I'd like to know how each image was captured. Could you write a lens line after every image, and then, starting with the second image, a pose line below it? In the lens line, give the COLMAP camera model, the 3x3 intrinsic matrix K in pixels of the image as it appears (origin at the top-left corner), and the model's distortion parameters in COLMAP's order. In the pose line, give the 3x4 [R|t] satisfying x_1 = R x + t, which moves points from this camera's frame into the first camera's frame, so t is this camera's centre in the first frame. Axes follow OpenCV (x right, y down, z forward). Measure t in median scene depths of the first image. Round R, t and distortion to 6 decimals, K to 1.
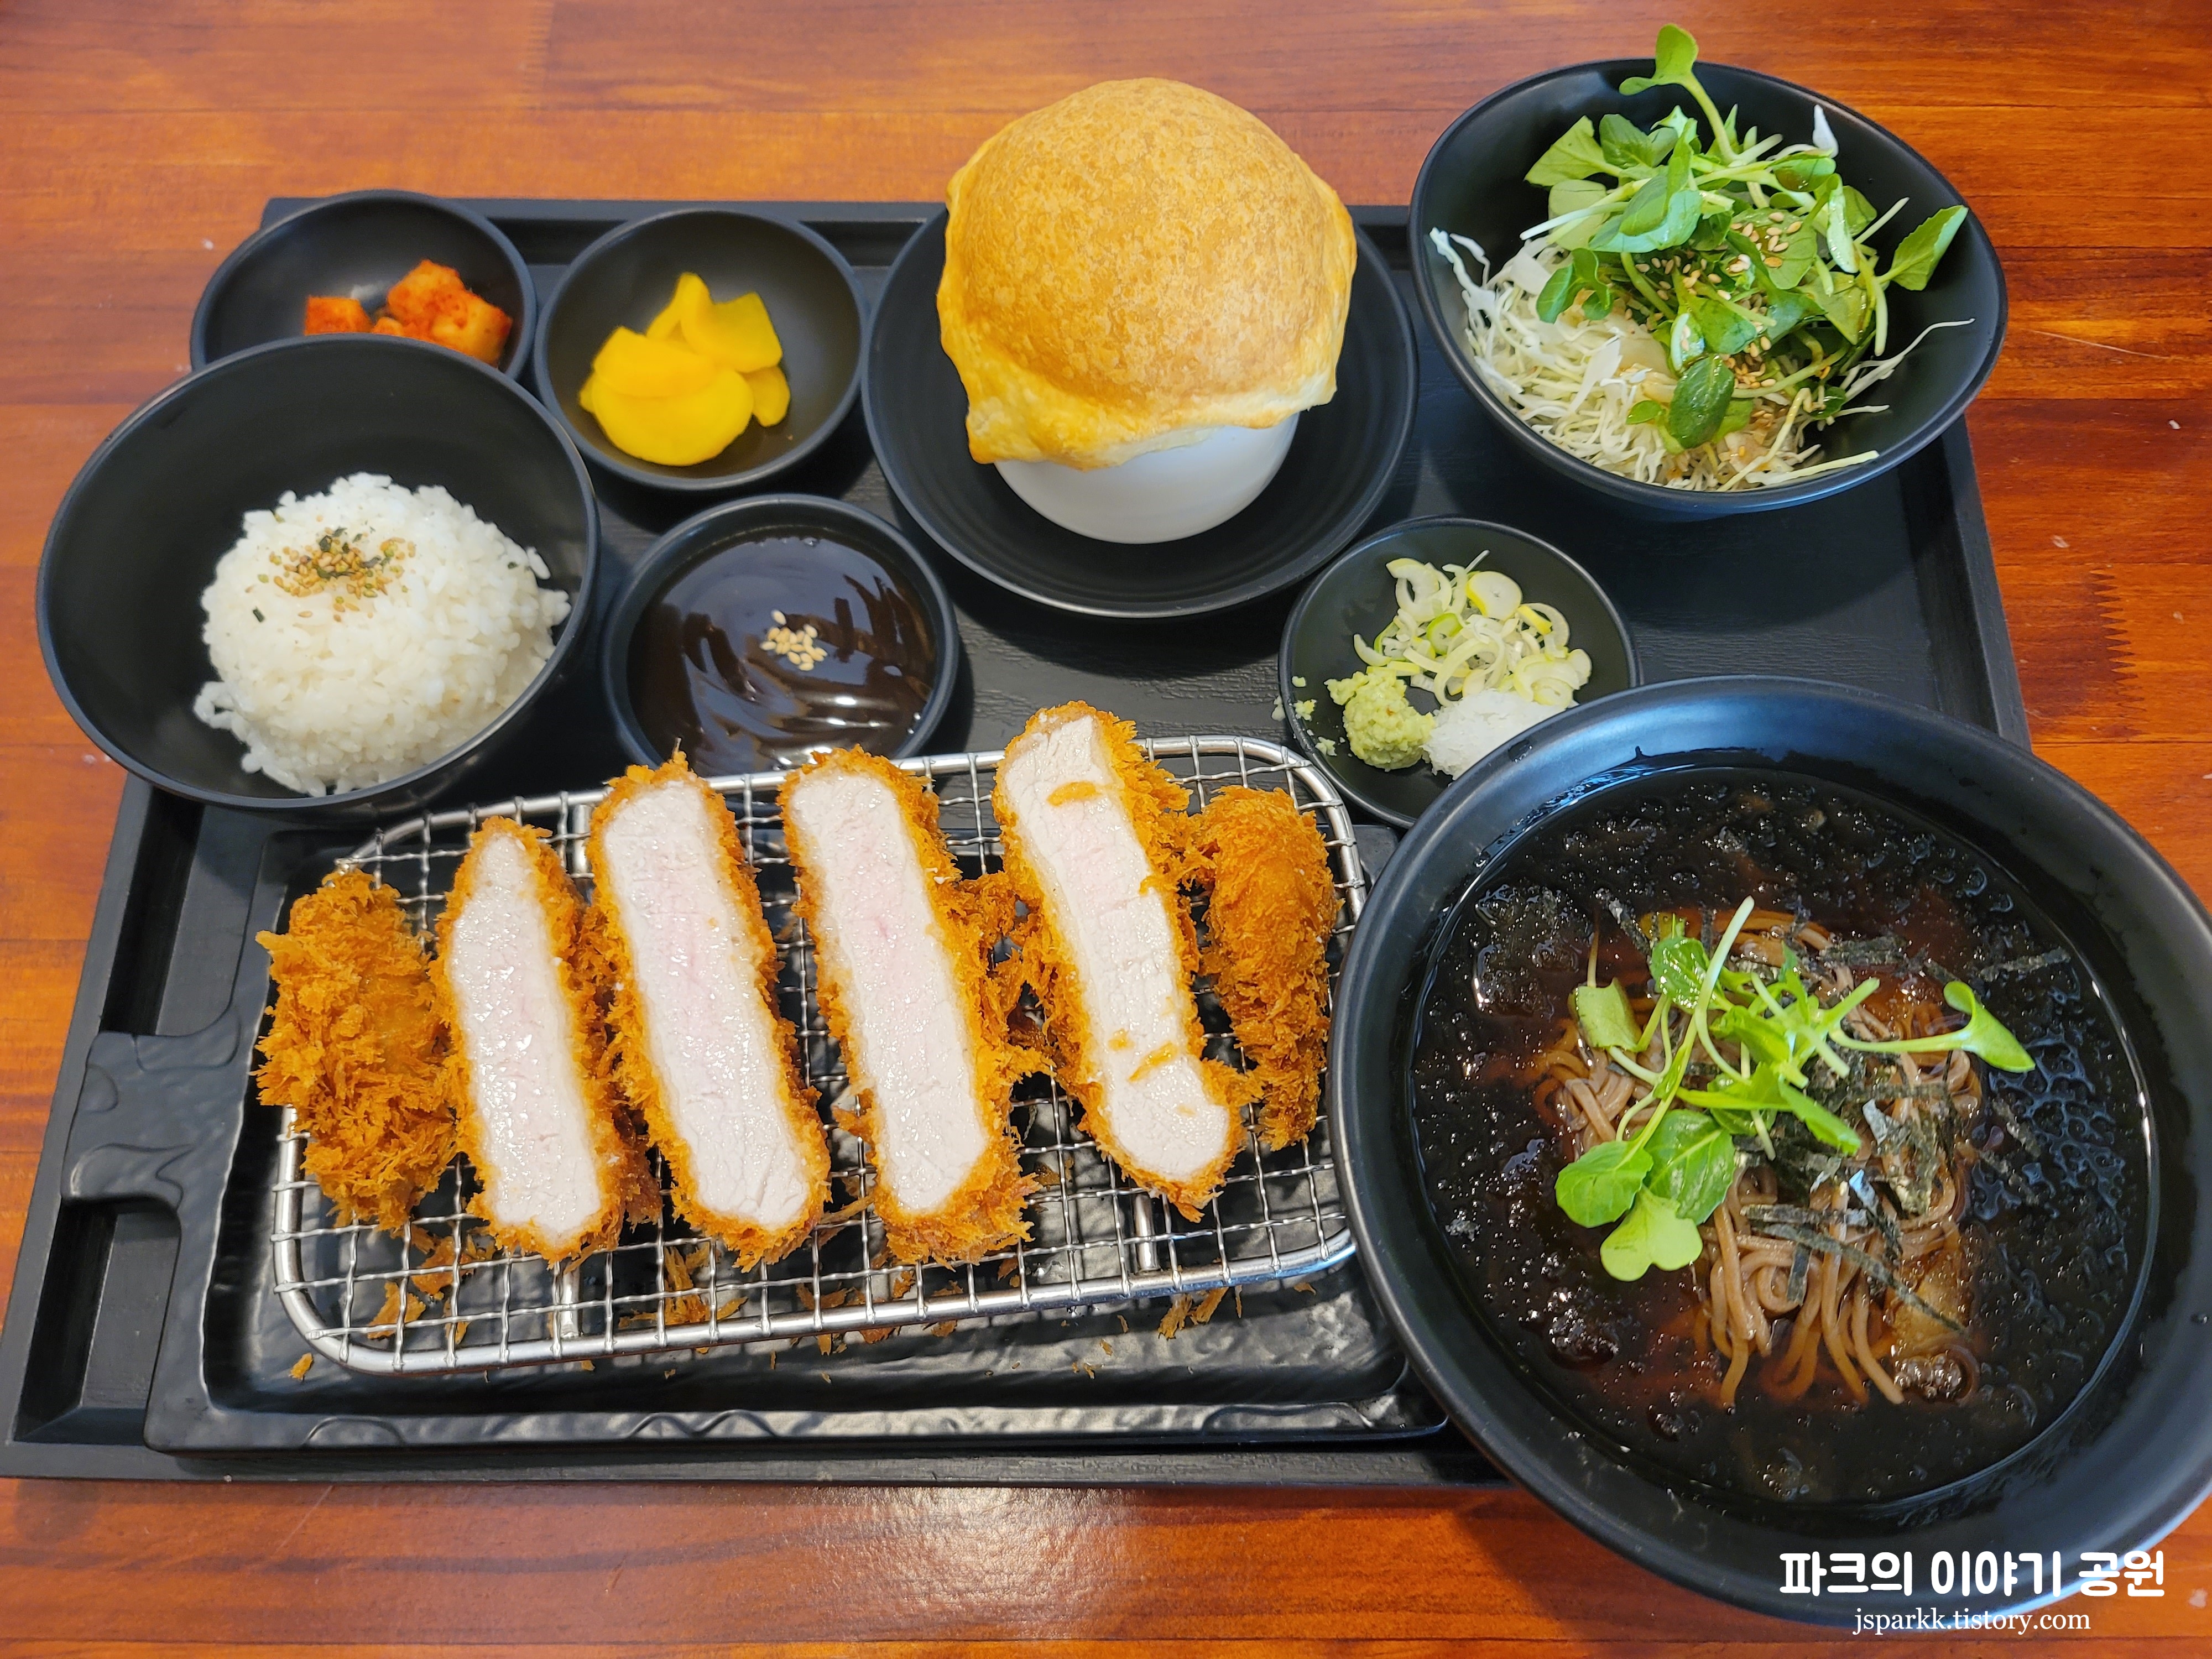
lens RADIAL K [[1644.8, 0, 1106.0], [0, 1644.8, 829.5], [0, 0, 1]] dist [0.001557, -0.004616]
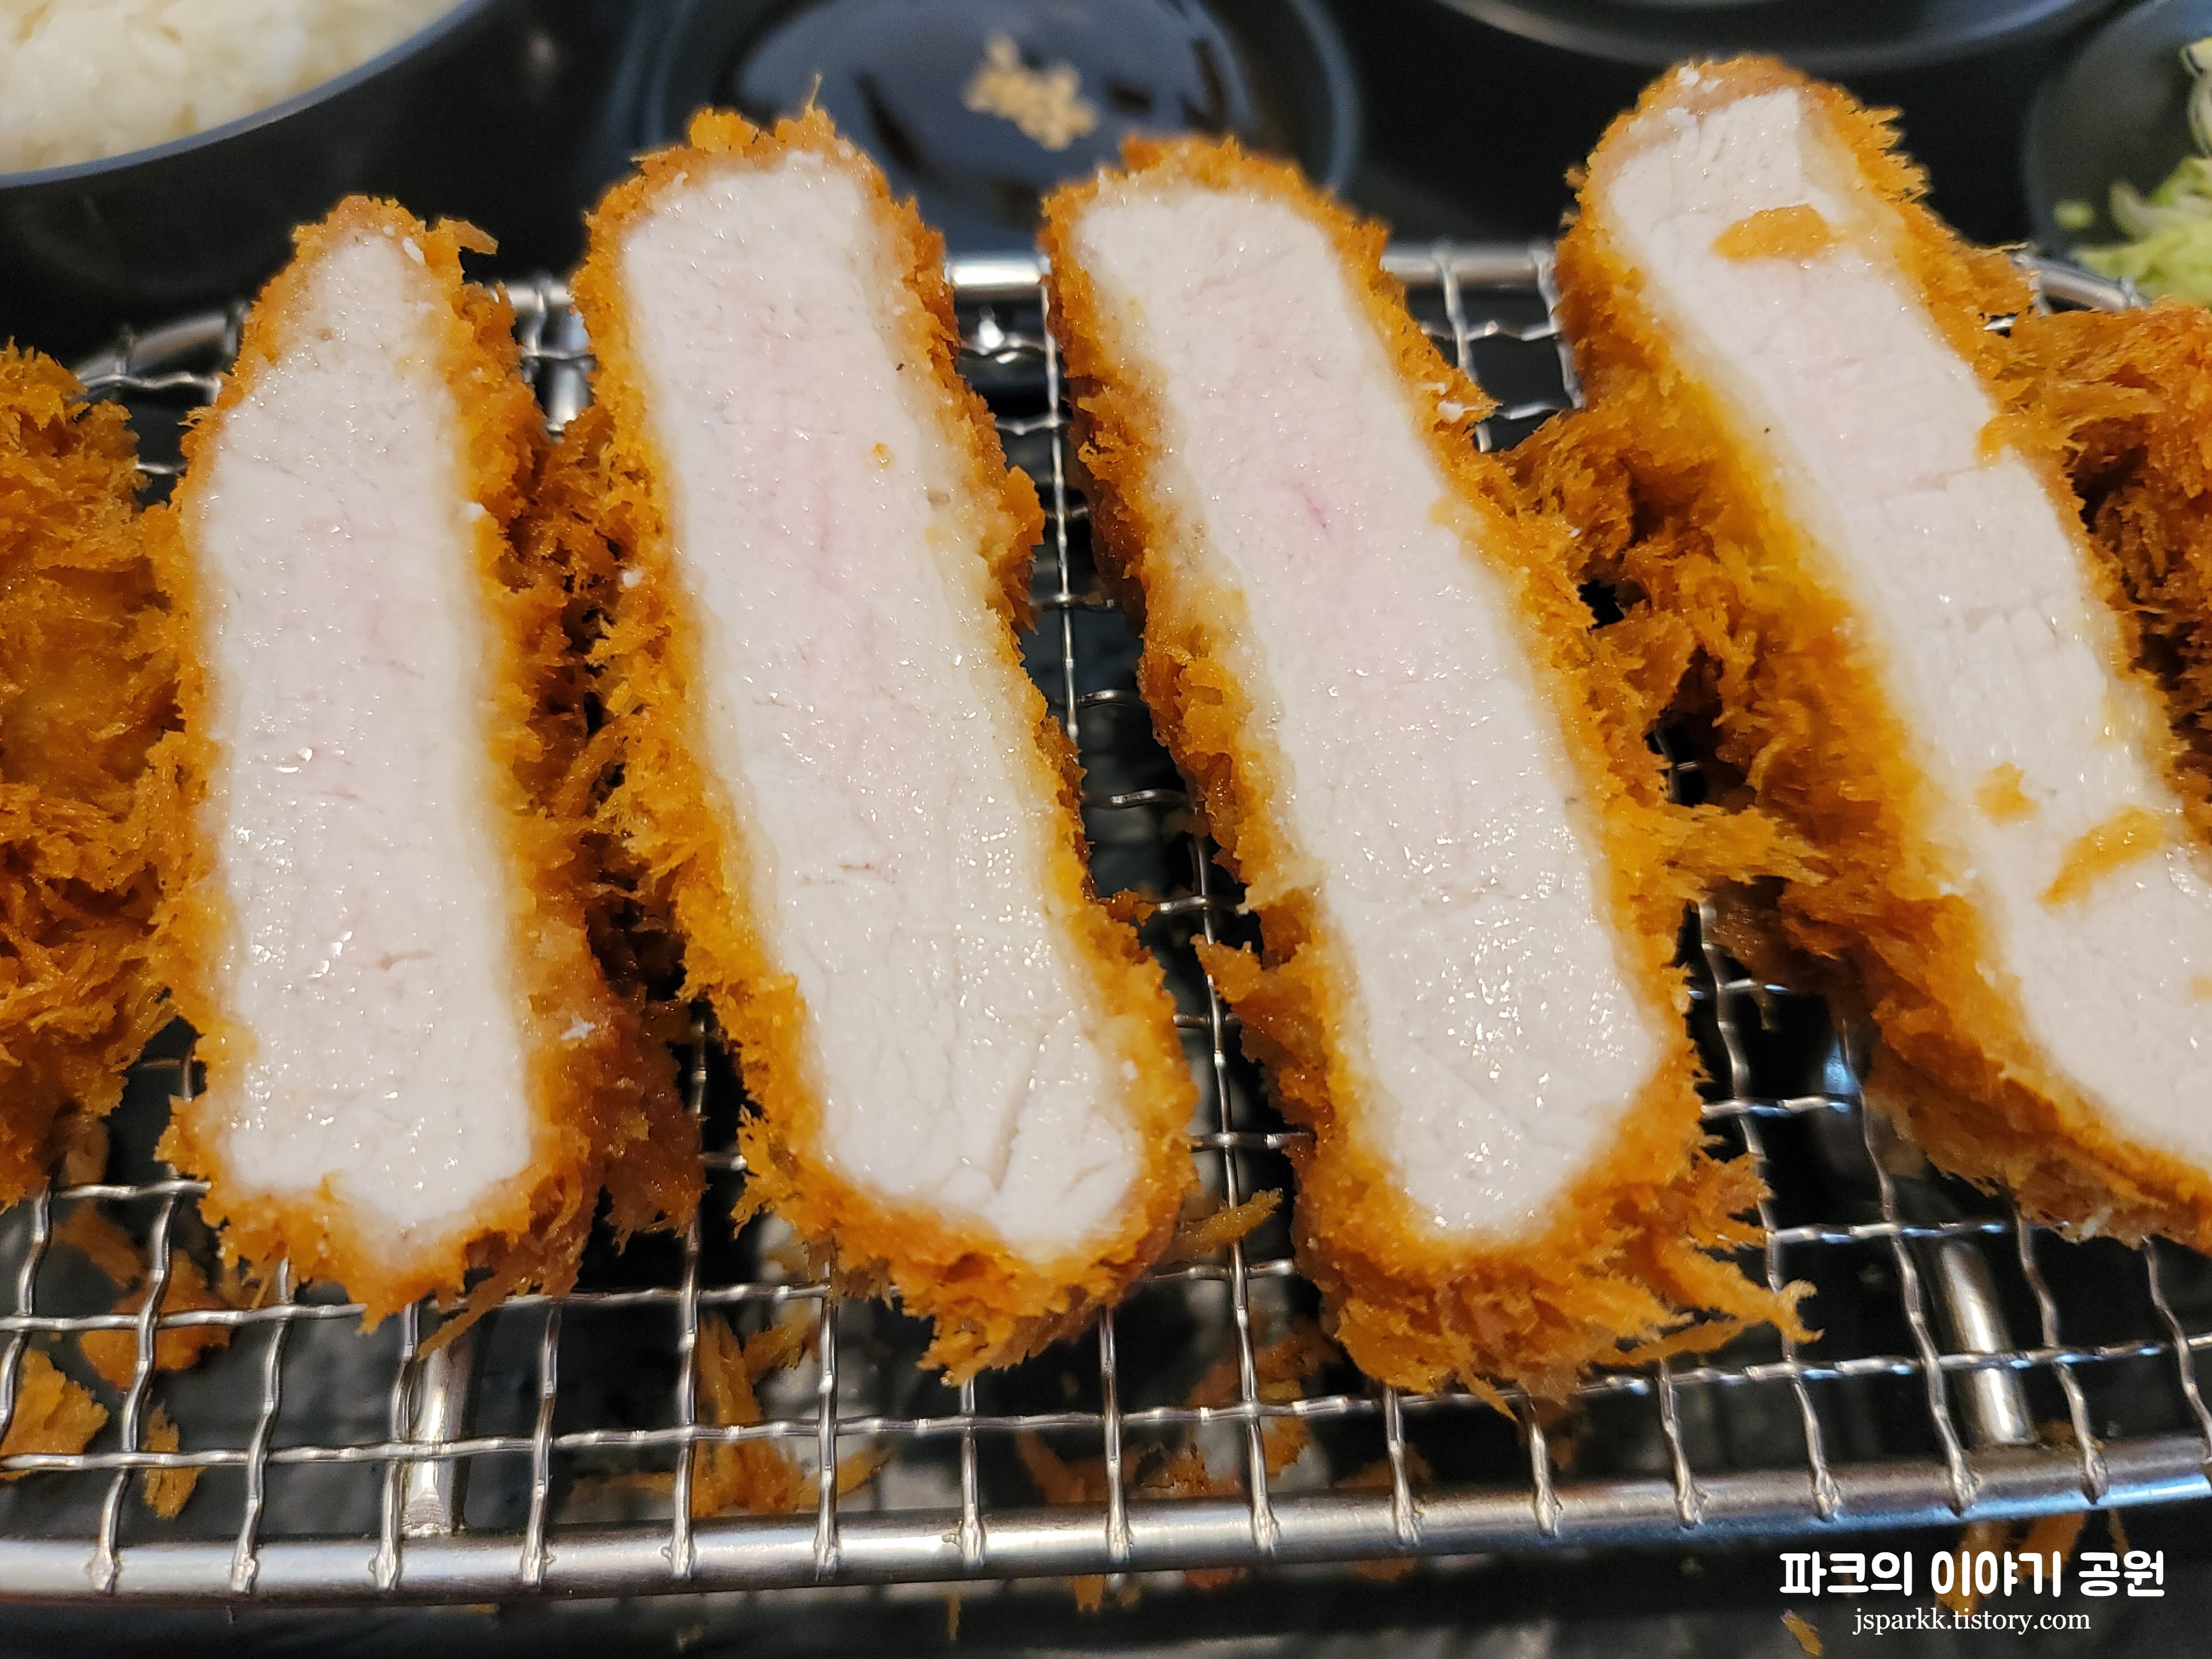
lens RADIAL K [[1763.2, 0, 1106.0], [0, 1763.2, 829.5], [0, 0, 1]] dist [-0.122441, 0.184148]
pose [[0.998118, 0.054868, -0.027390, -0.175291], [-0.056471, 0.996497, -0.061675, 0.169110], [0.023910, 0.063106, 0.997720, 0.614122]]
